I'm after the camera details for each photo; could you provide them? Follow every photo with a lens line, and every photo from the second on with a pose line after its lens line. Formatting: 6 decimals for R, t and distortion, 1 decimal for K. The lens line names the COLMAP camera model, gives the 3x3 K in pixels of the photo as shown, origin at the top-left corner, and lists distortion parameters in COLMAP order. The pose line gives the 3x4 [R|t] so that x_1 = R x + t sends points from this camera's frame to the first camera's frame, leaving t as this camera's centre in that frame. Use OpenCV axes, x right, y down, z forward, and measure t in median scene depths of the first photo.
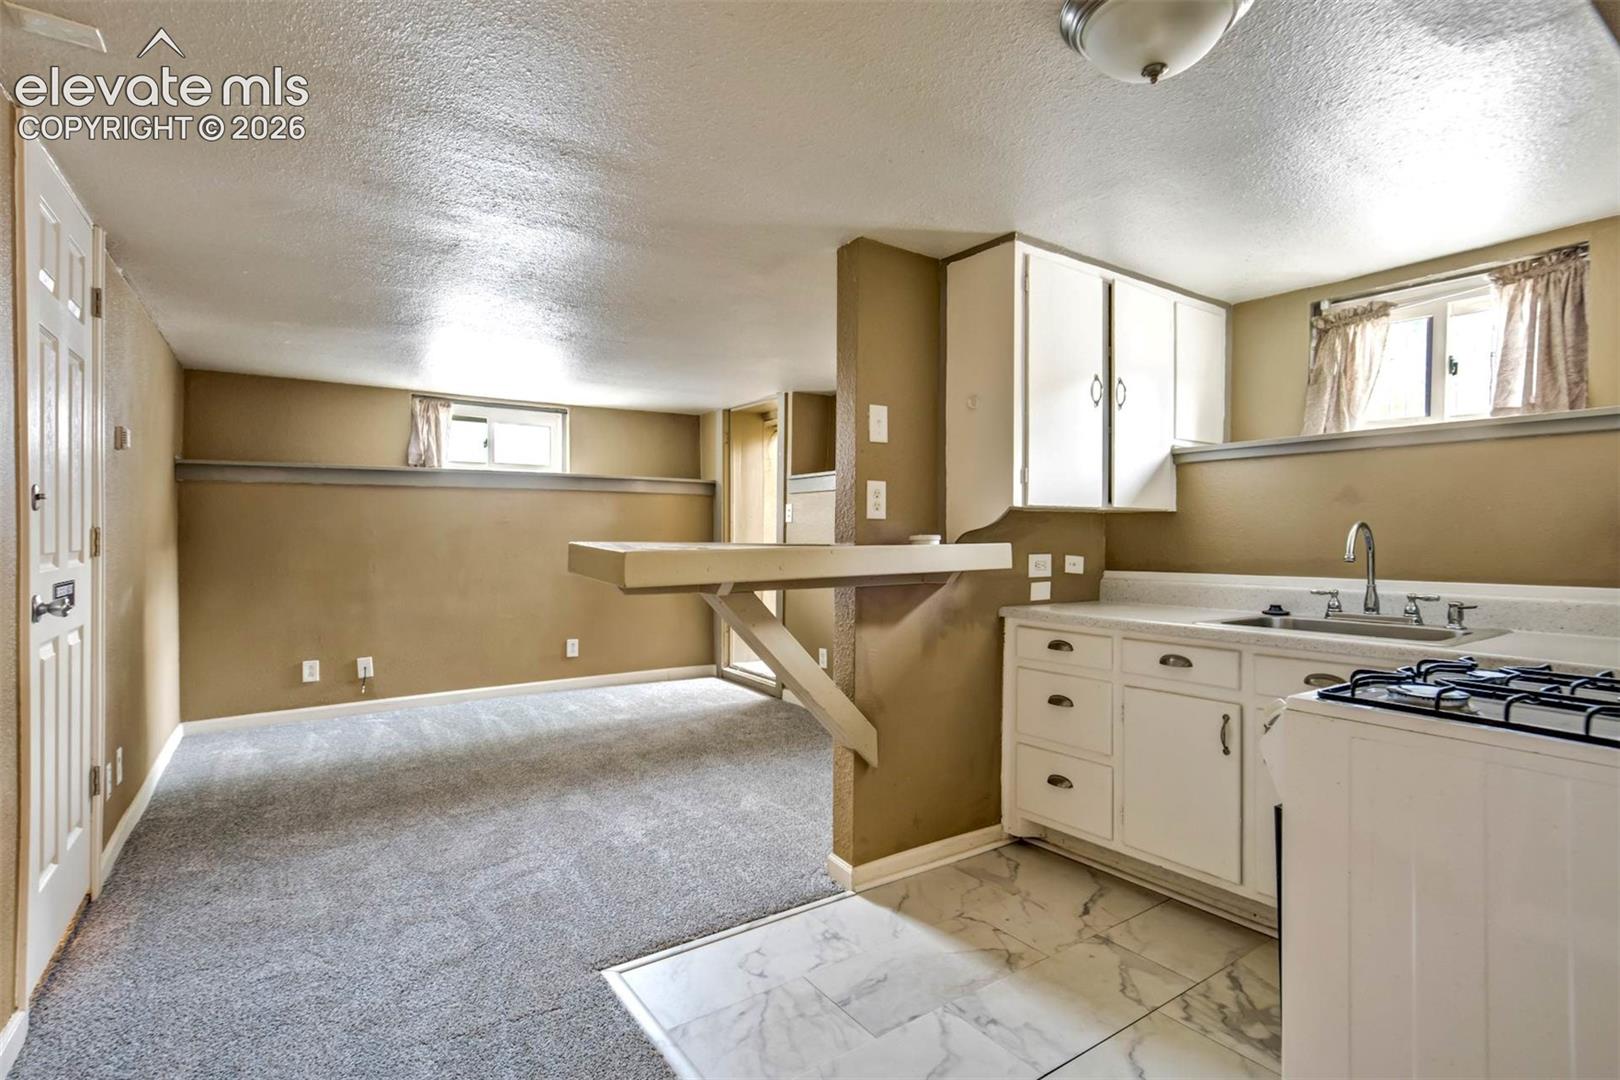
lens RADIAL K [[782.8, 0, 810.0], [0, 782.8, 540.0], [0, 0, 1]] dist [-0.000070, 0.000067]
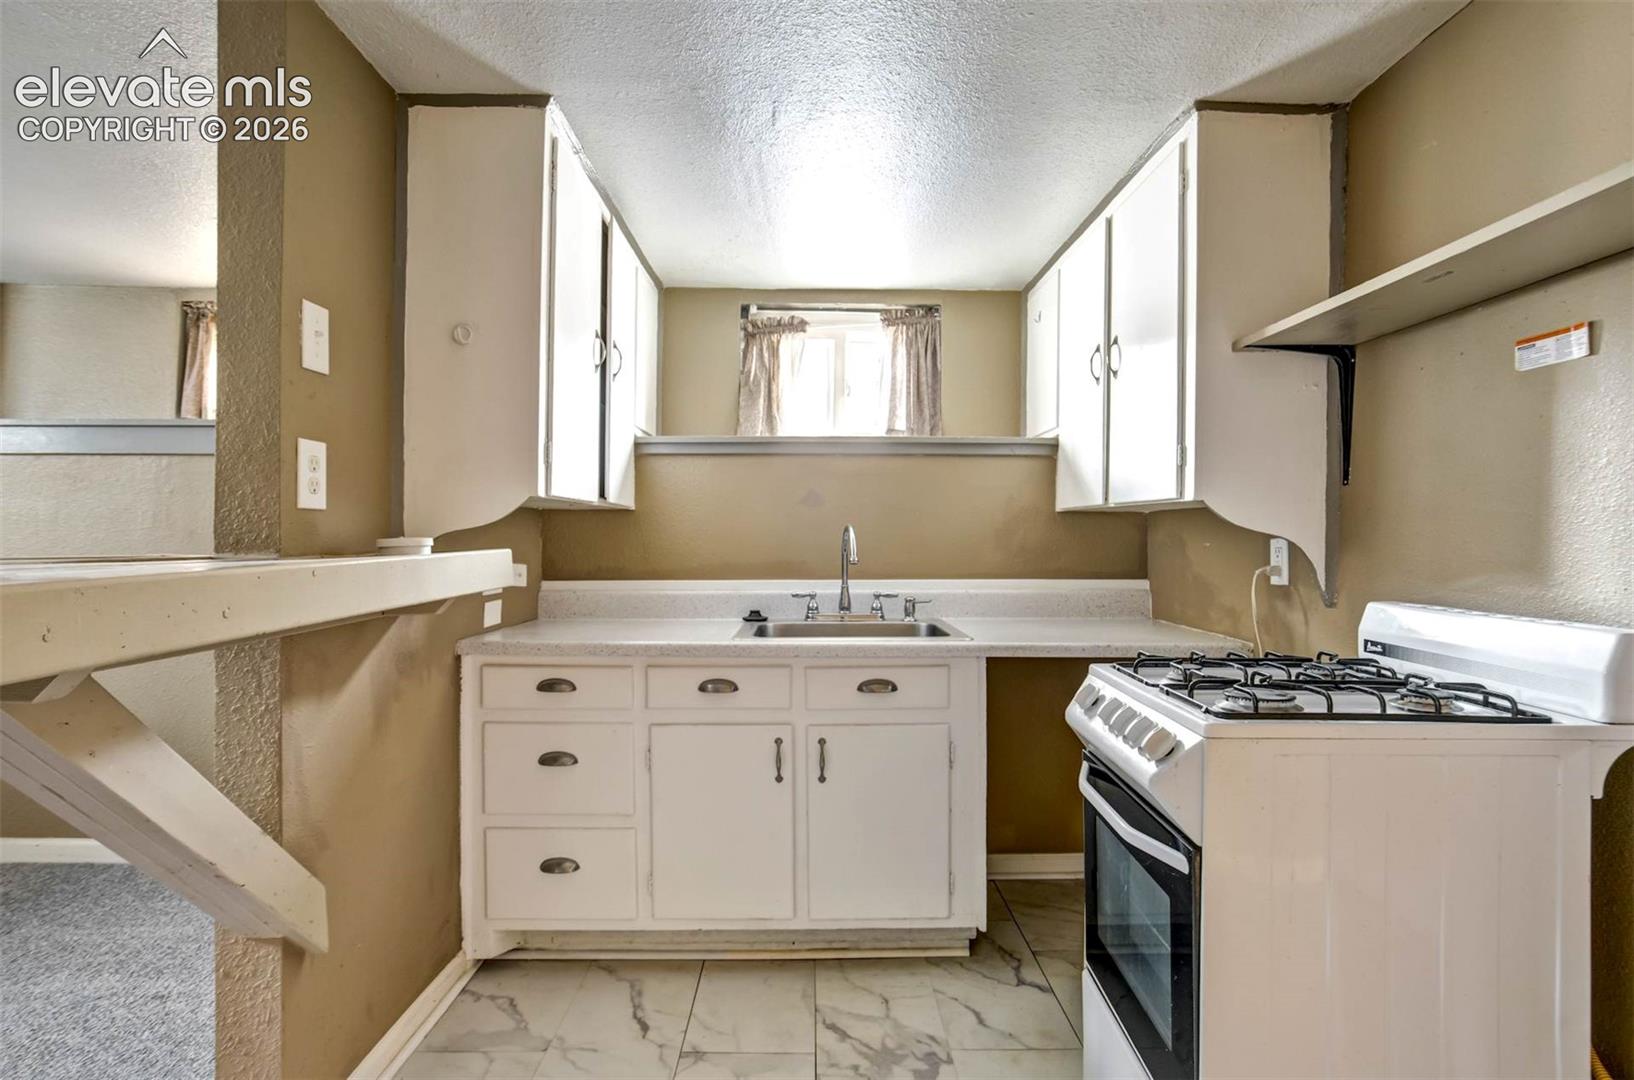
lens RADIAL K [[815.3, 0, 817.0], [0, 815.3, 540.0], [0, 0, 1]] dist [-0.073680, 0.060771]
pose [[0.575011, -0.004639, 0.818132, -0.174929], [0.001710, 0.999989, 0.004468, -0.007148], [-0.818144, -0.001170, 0.575013, 0.372568]]
